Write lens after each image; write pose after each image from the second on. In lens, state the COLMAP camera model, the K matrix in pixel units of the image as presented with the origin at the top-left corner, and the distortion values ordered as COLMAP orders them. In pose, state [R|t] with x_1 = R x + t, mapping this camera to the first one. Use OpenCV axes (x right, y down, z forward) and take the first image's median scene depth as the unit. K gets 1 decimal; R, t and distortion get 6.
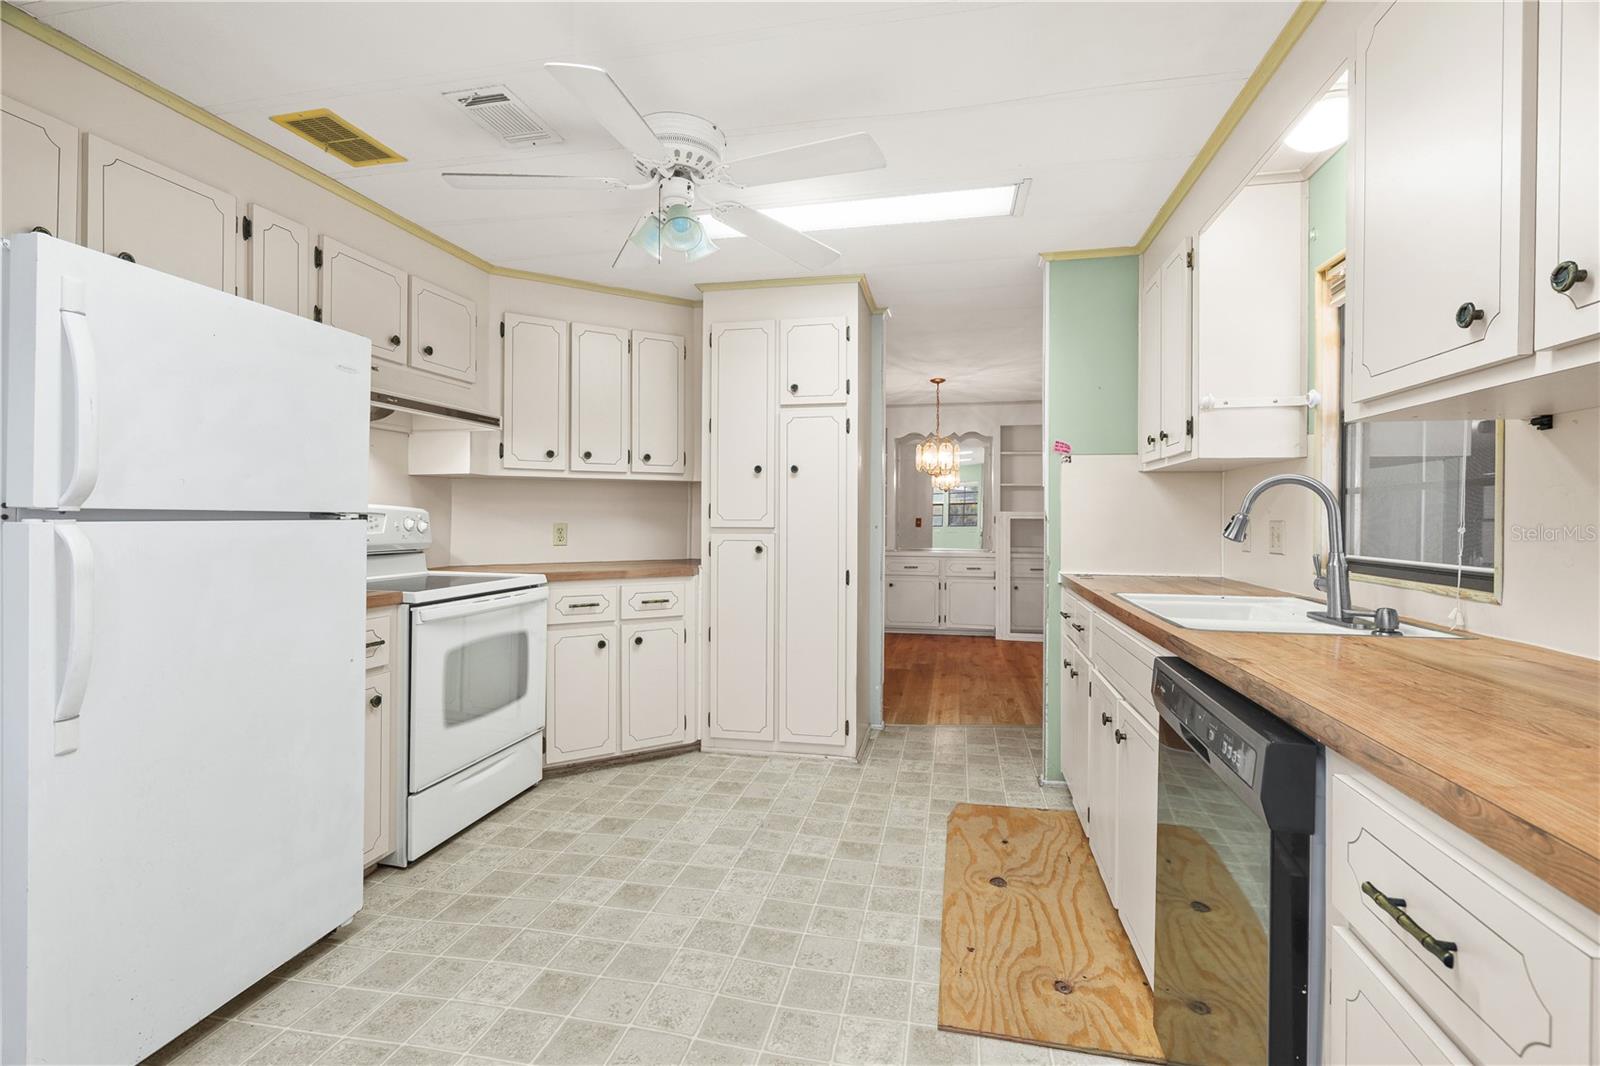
lens RADIAL K [[726.8, 0, 802.1], [0, 726.8, 522.8], [0, 0, 1]] dist [-0.004078, 0.000161]
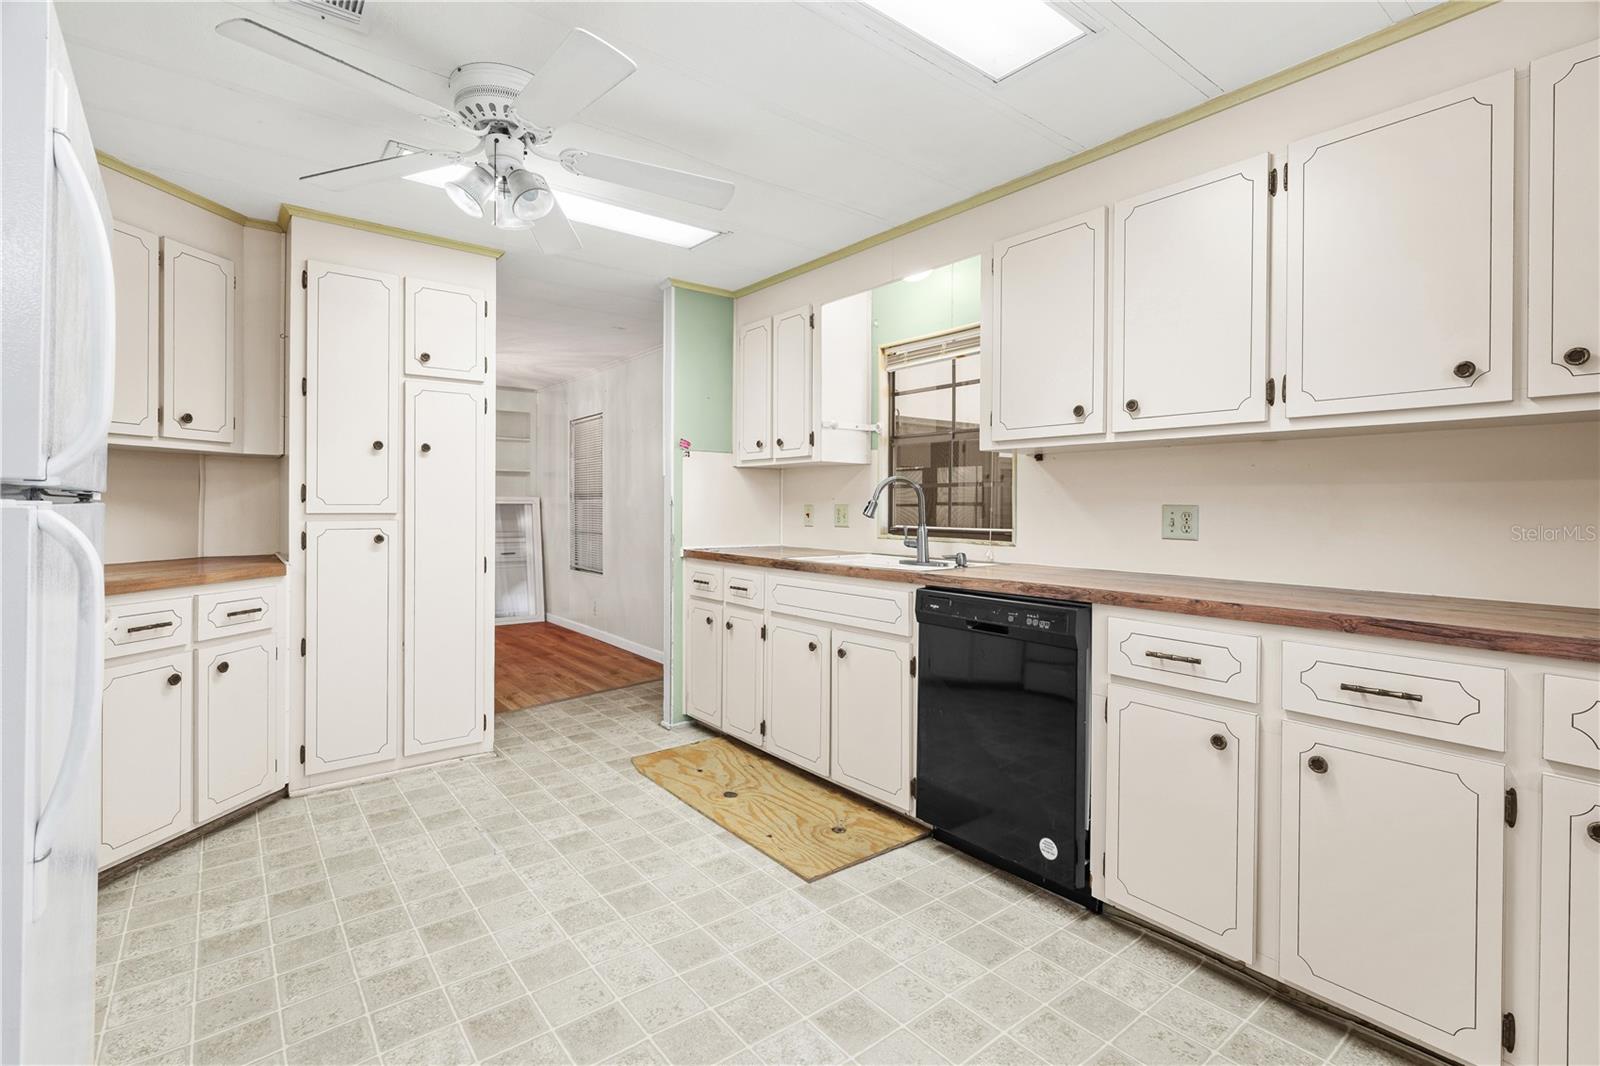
lens RADIAL K [[734.9, 0, 796.3], [0, 734.9, 506.8], [0, 0, 1]] dist [0.000639, -0.000164]
pose [[0.641658, -0.003155, 0.766984, -0.511895], [0.003290, 0.999994, 0.001361, -0.000613], [-0.766984, 0.001650, 0.641664, 0.083630]]
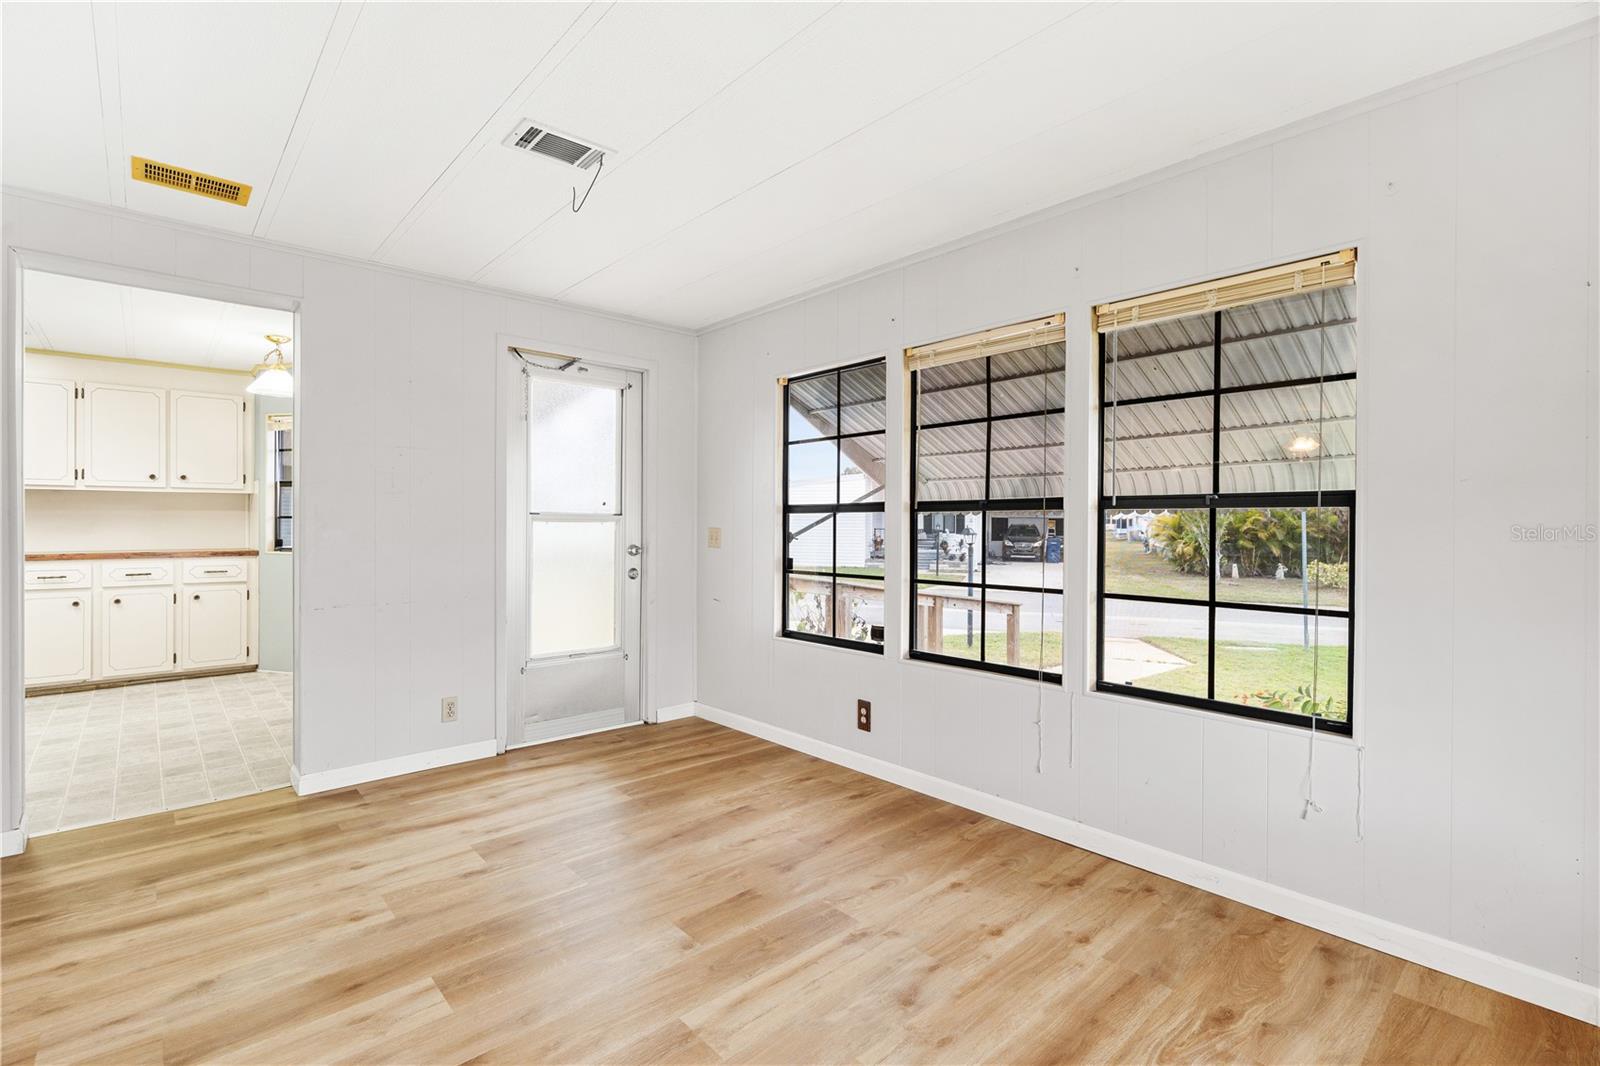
lens RADIAL K [[732.1, 0, 798.6], [0, 732.1, 526.5], [0, 0, 1]] dist [-0.001604, 0.000308]
pose [[-0.809966, -0.010226, 0.586387, -2.137360], [-0.003182, 0.999910, 0.013041, -0.008361], [-0.586468, 0.008697, -0.809926, 0.588462]]
